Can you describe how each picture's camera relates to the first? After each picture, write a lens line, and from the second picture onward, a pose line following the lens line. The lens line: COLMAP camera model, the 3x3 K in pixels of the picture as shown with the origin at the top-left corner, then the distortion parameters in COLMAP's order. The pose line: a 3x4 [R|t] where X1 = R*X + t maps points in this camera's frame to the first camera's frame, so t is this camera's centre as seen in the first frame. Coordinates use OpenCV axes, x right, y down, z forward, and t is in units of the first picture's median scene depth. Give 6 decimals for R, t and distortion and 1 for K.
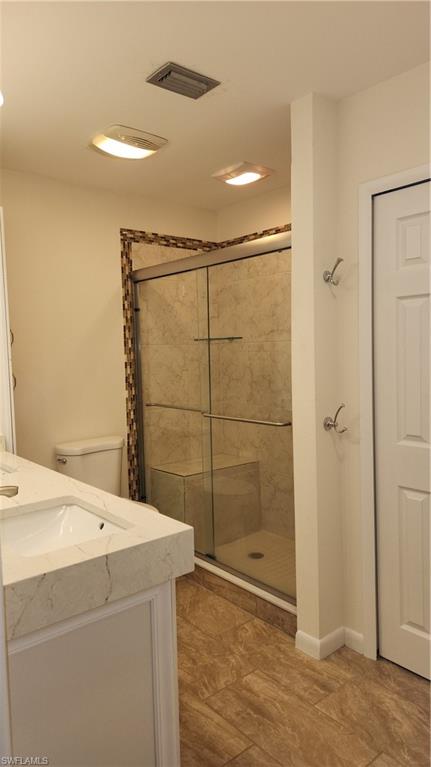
lens RADIAL K [[512.9, 0, 214.4], [0, 512.9, 382.6], [0, 0, 1]] dist [0.076751, -0.068995]
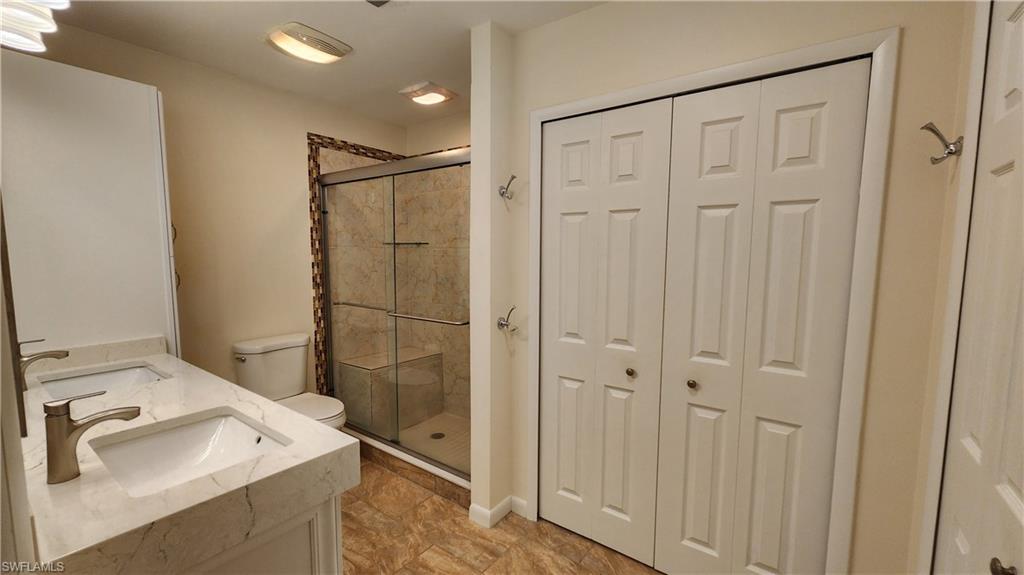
lens RADIAL K [[416.8, 0, 519.9], [0, 416.8, 291.1], [0, 0, 1]] dist [0.003868, -0.002855]
pose [[0.967086, 0.011587, 0.254186, 0.026409], [-0.017061, 0.999667, 0.019343, -0.007335], [-0.253878, -0.023043, 0.966962, 0.105753]]
